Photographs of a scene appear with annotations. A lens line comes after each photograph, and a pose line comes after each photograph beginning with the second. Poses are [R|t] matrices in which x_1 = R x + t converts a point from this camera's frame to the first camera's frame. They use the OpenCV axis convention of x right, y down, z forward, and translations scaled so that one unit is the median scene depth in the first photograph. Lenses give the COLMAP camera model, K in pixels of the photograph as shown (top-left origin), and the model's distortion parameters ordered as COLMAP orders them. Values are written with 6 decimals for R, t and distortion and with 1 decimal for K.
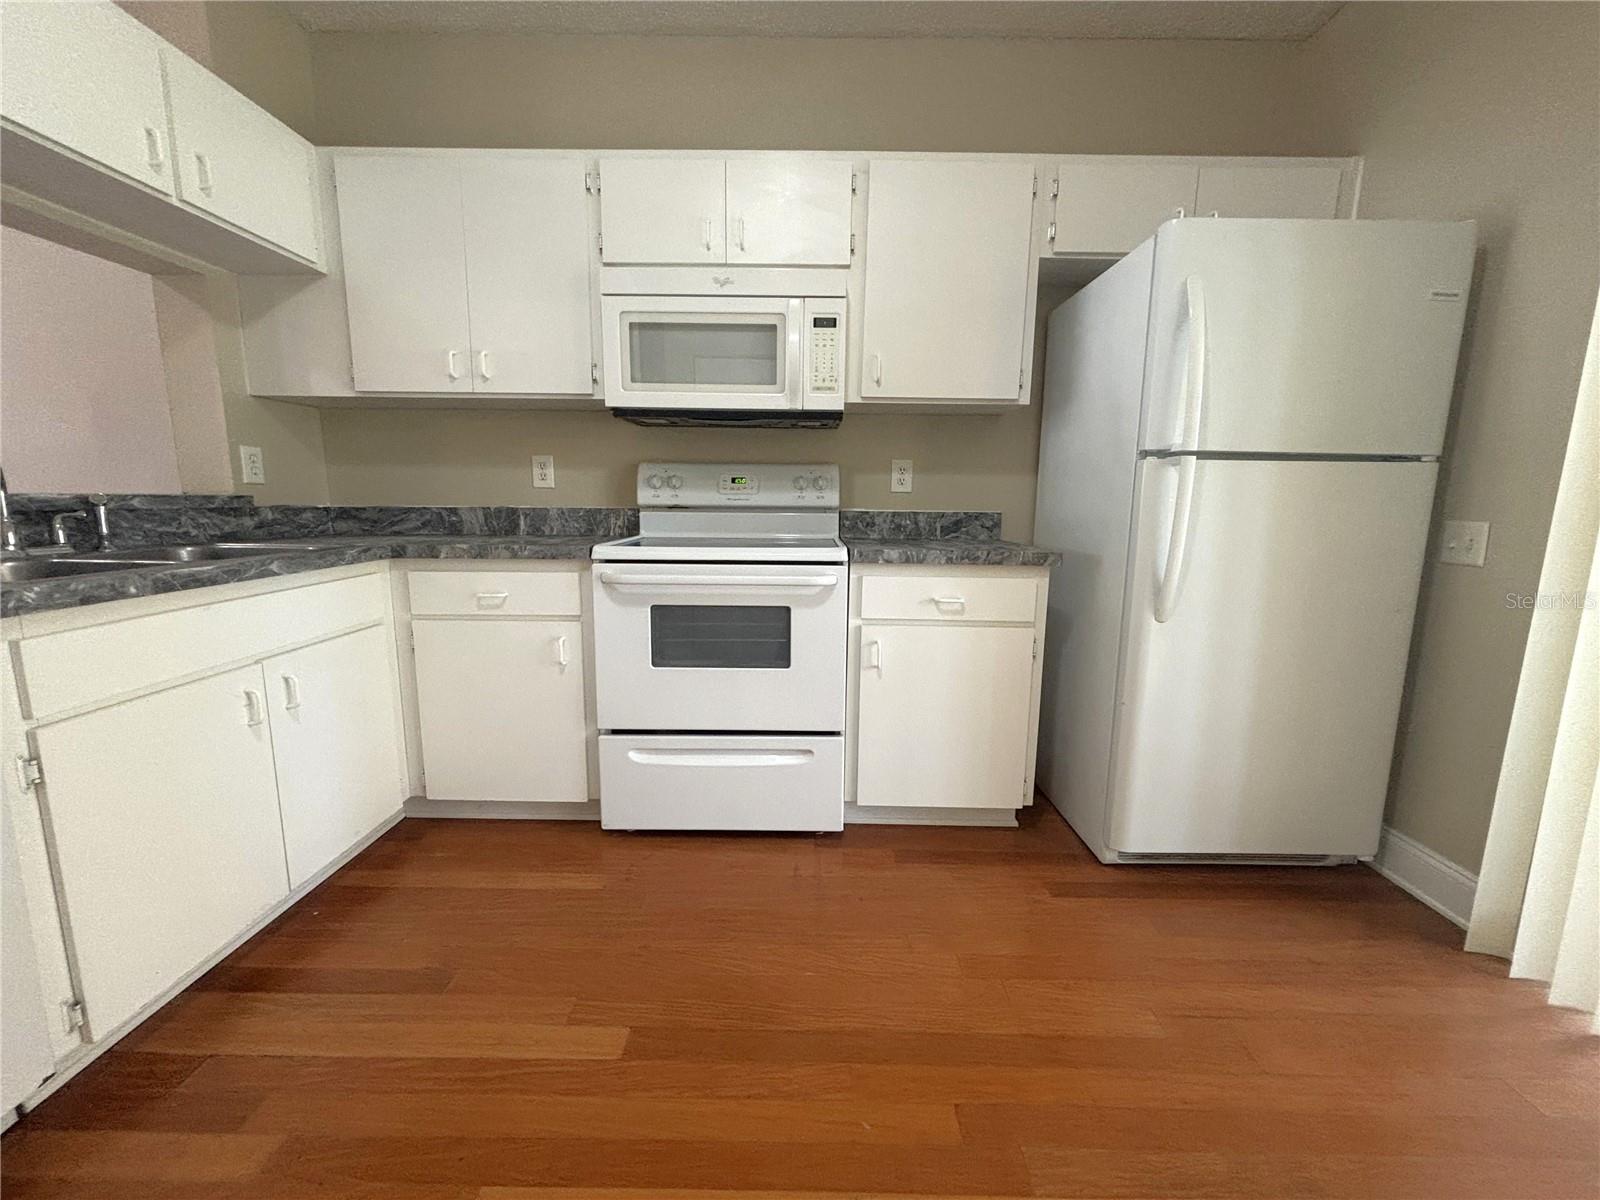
lens RADIAL K [[644.6, 0, 798.6], [0, 644.6, 599.3], [0, 0, 1]] dist [0.002574, -0.000578]
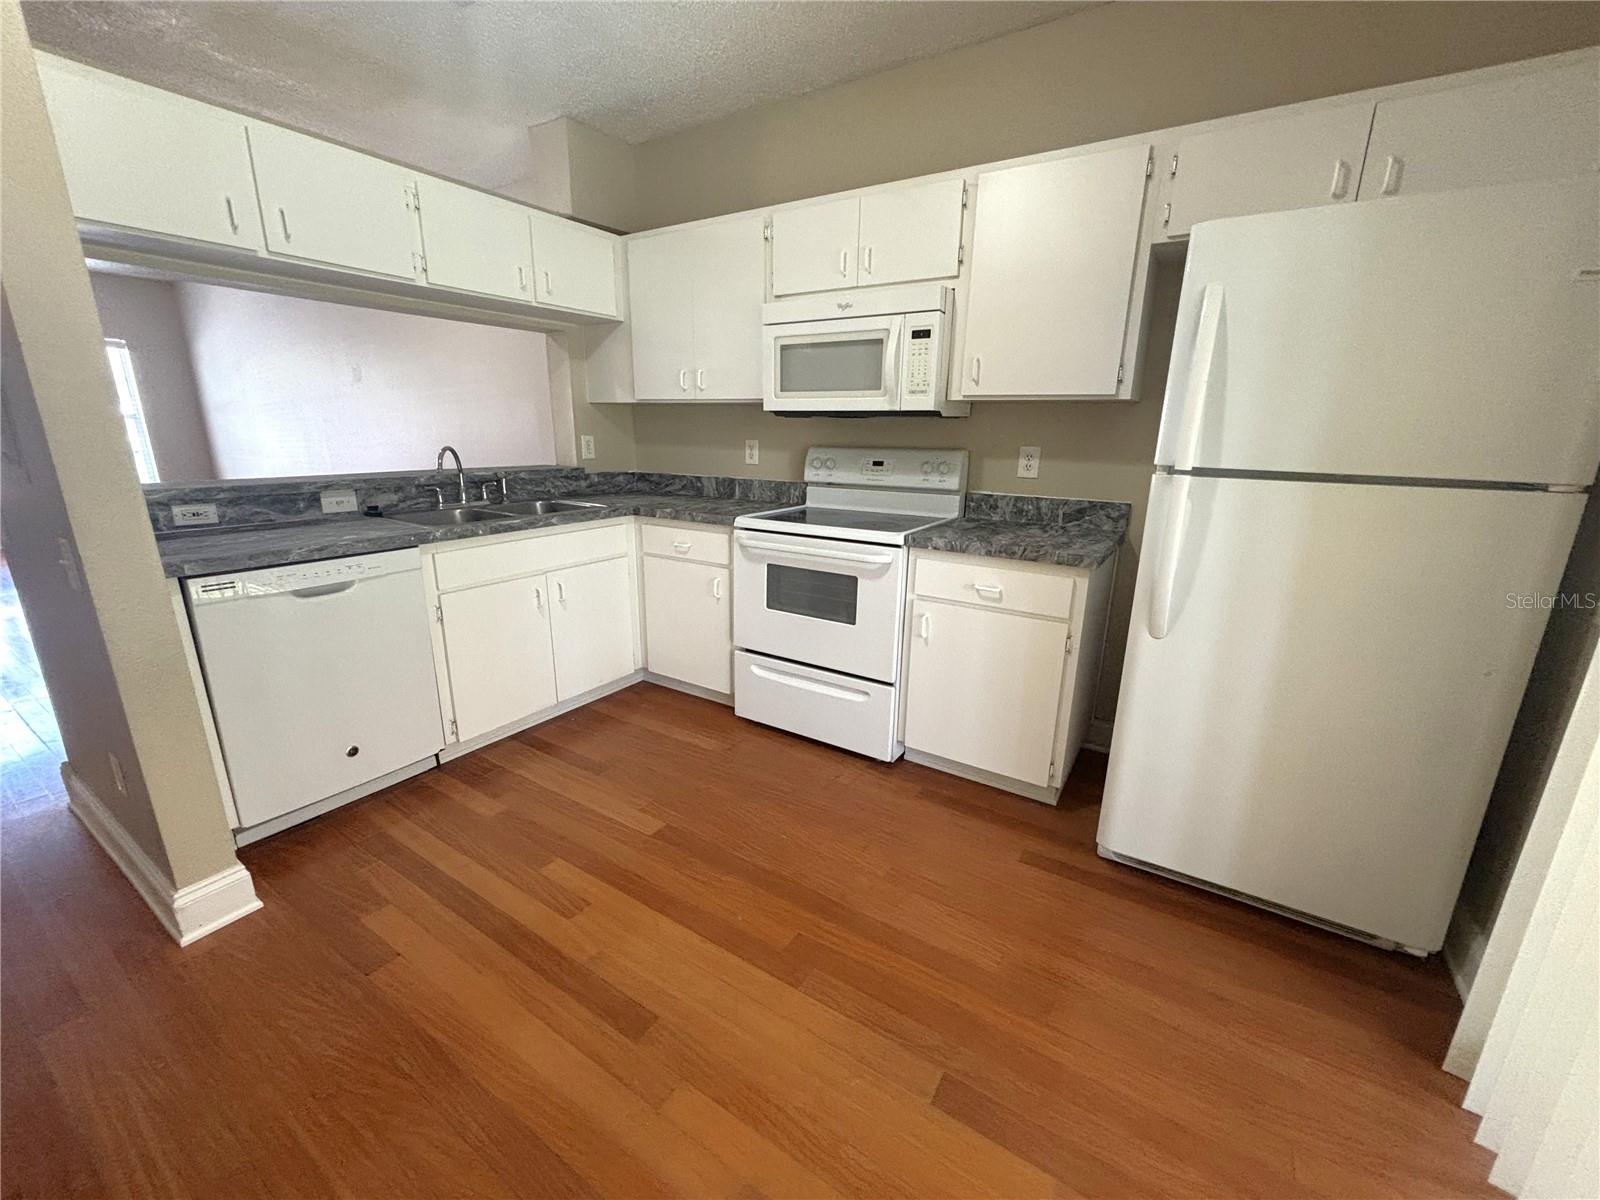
lens RADIAL K [[644.6, 0, 805.1], [0, 644.6, 599.2], [0, 0, 1]] dist [0.002574, -0.000578]
pose [[0.847860, 0.138997, -0.511677, 0.526866], [-0.088892, 0.988632, 0.121266, -0.084712], [0.522716, -0.057333, 0.850577, -0.114285]]
